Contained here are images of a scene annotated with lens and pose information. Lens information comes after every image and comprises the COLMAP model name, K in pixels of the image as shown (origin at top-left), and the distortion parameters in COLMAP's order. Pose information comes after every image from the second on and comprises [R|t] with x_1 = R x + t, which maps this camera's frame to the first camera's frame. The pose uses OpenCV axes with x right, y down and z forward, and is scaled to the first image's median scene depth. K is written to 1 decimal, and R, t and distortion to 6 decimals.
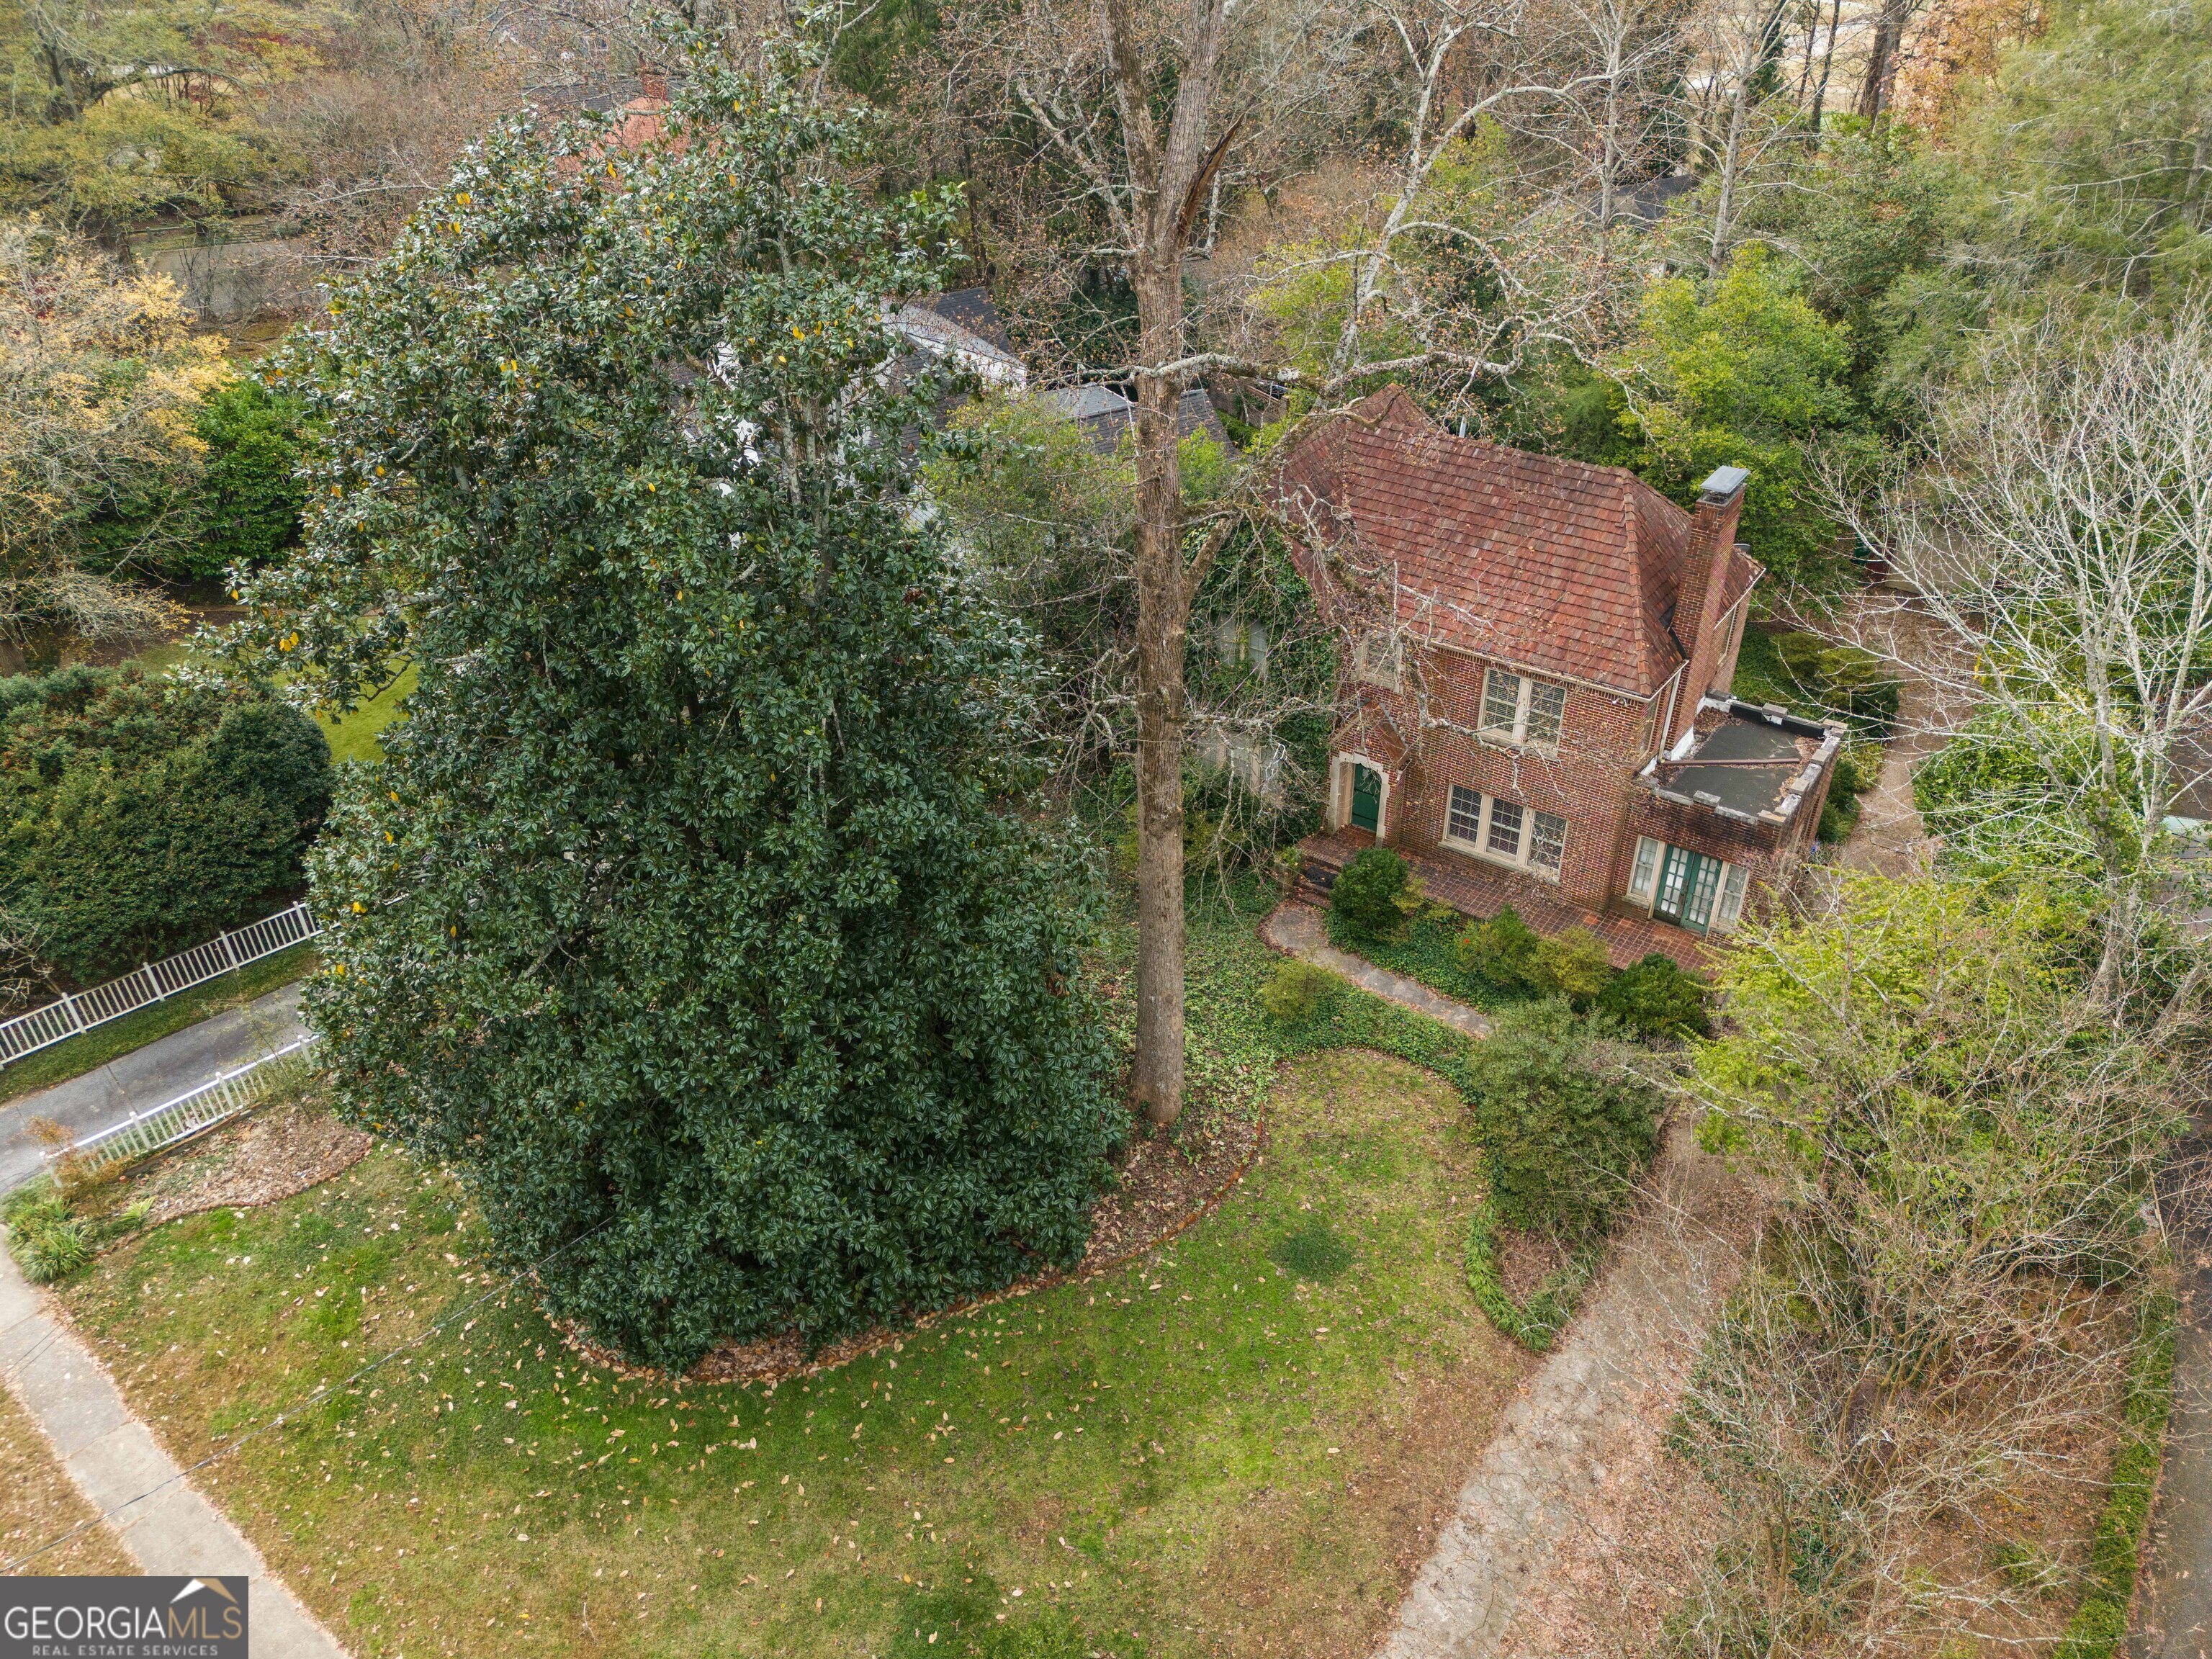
lens RADIAL K [[1588.7, 0, 1119.2], [0, 1588.7, 832.9], [0, 0, 1]] dist [0.060902, -0.023055]
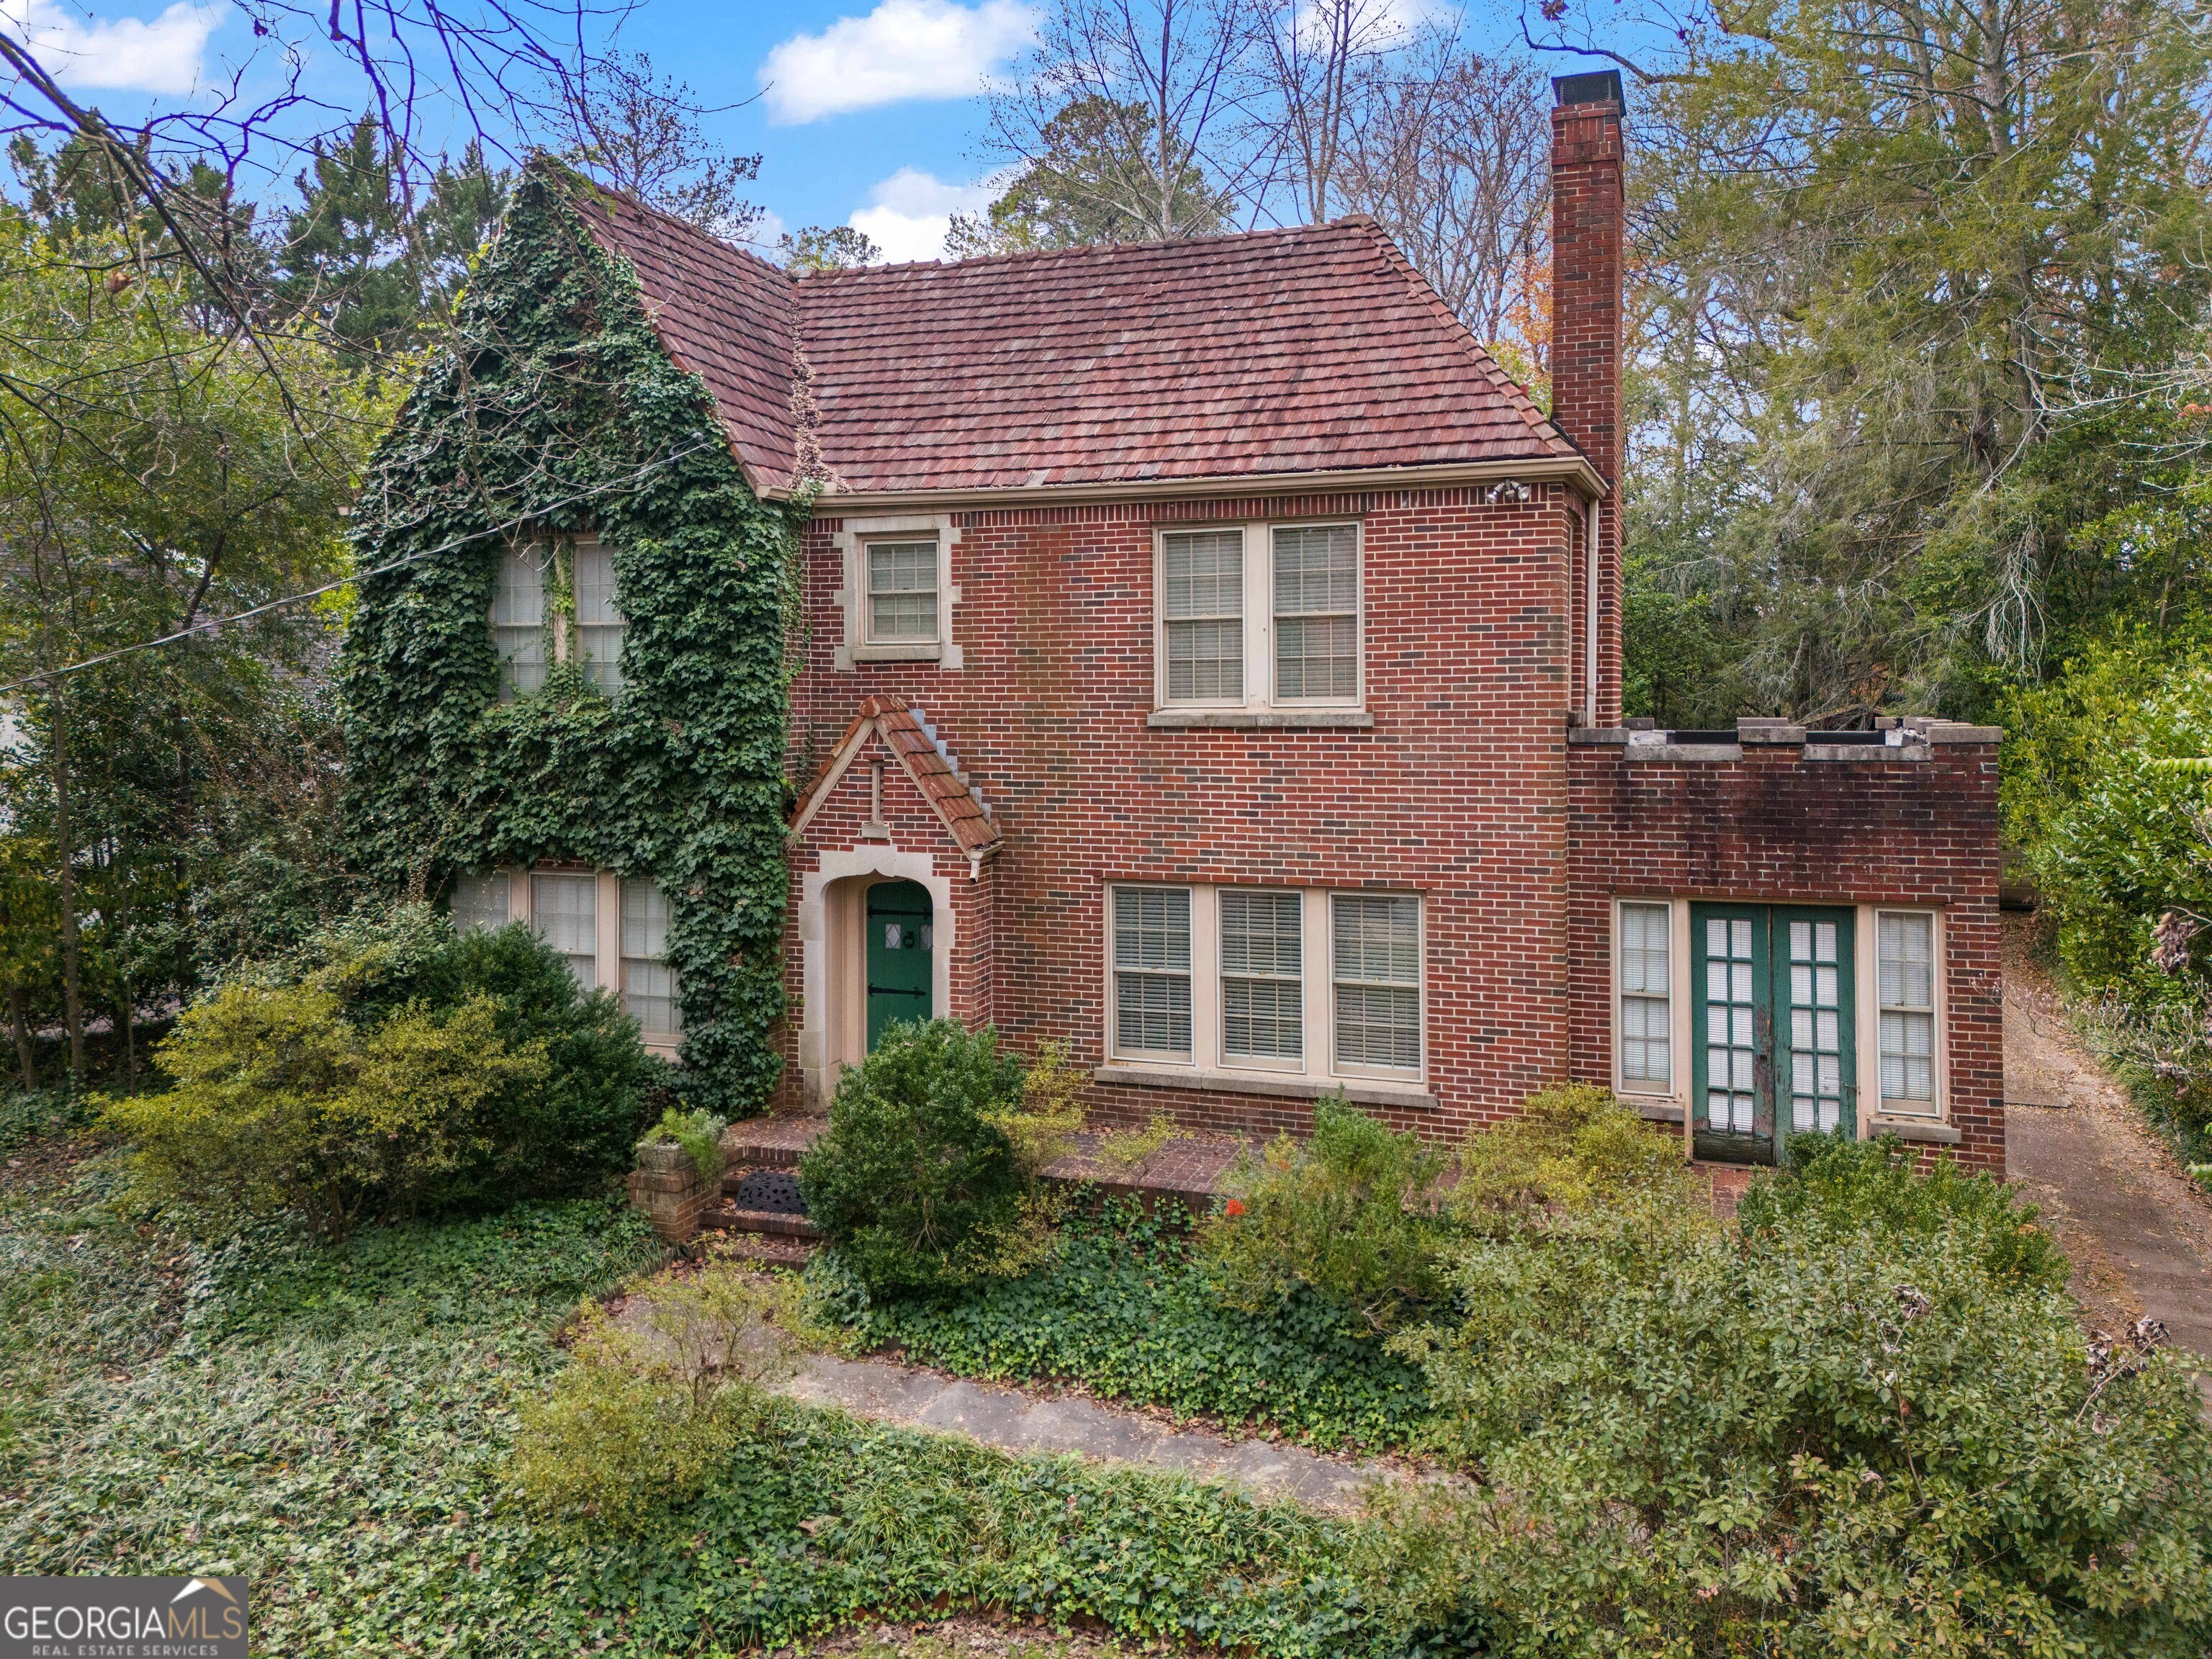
lens RADIAL K [[1588.7, 0, 1114.6], [0, 1588.7, 681.7], [0, 0, 1]] dist [0.060902, -0.023055]
pose [[0.964632, 0.005066, 0.263553, 0.111004], [0.144894, 0.825036, -0.546187, 0.145527], [-0.220208, 0.565057, 0.795122, 0.686442]]
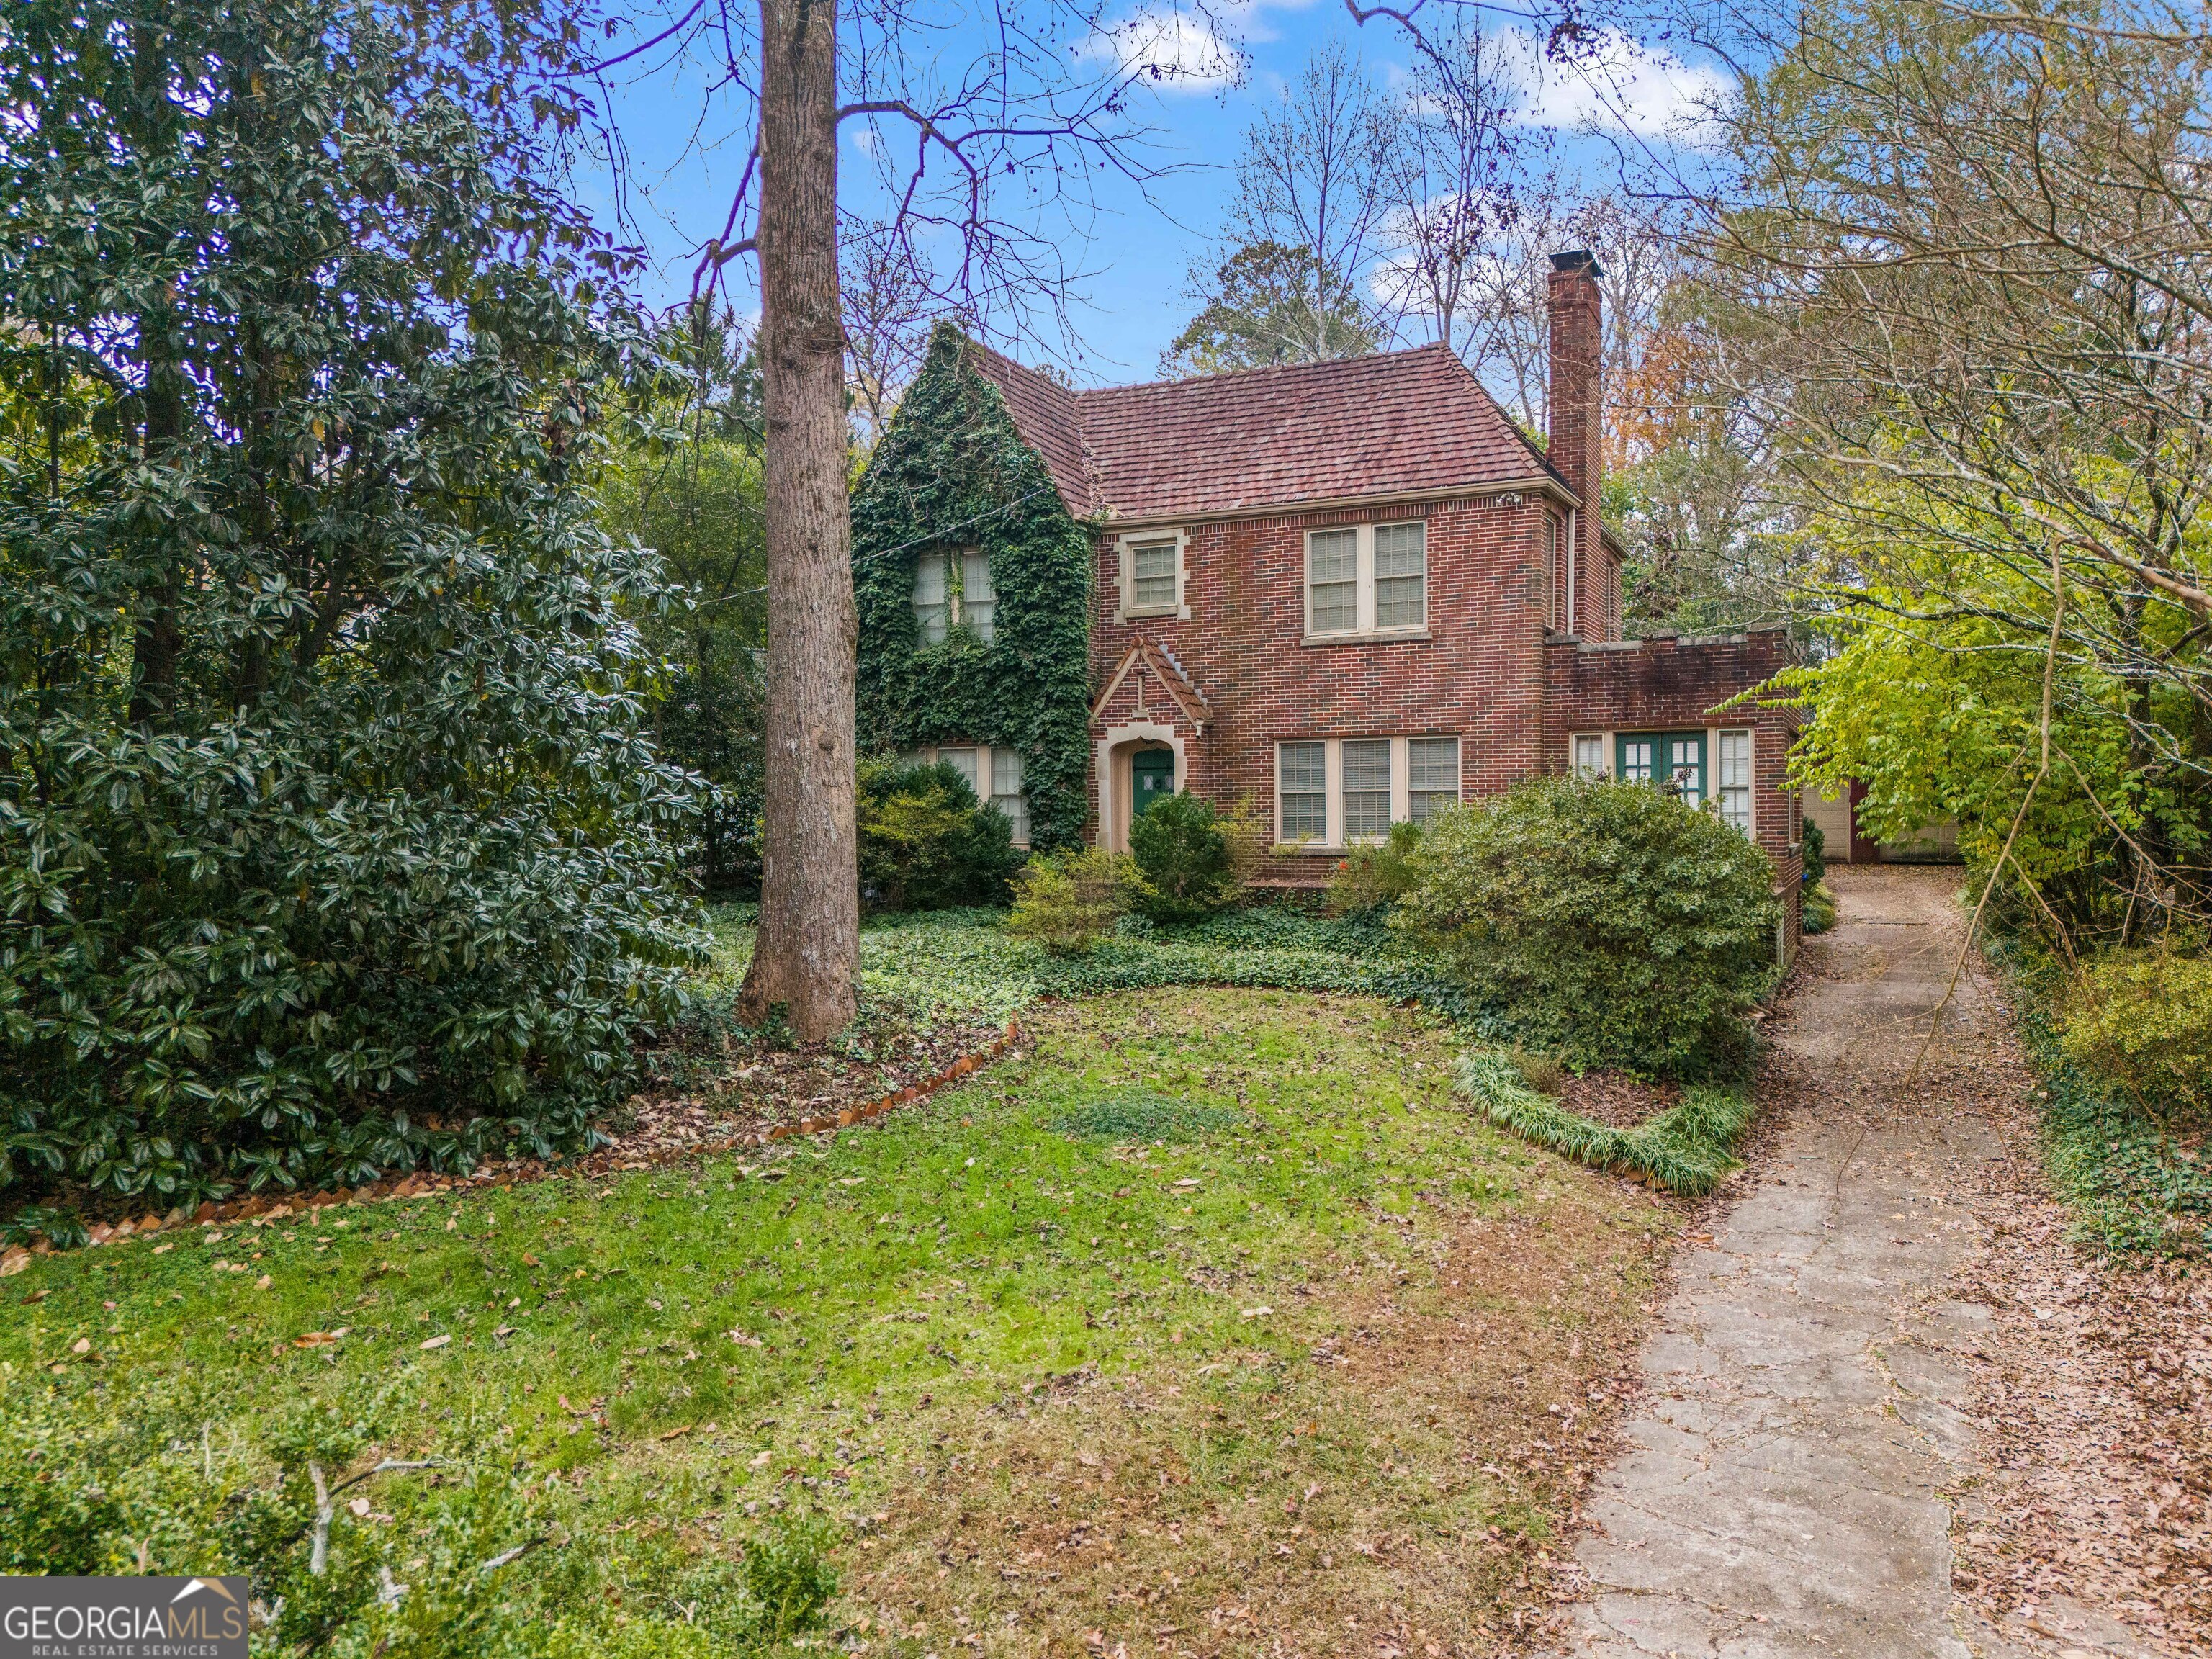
lens RADIAL K [[1588.7, 0, 1100.1], [0, 1588.7, 831.6], [0, 0, 1]] dist [0.060902, -0.023055]
pose [[0.988198, 0.002694, 0.153157, 0.035056], [0.083061, 0.830670, -0.550534, 0.371757], [-0.128706, 0.556758, 0.820643, 0.503415]]
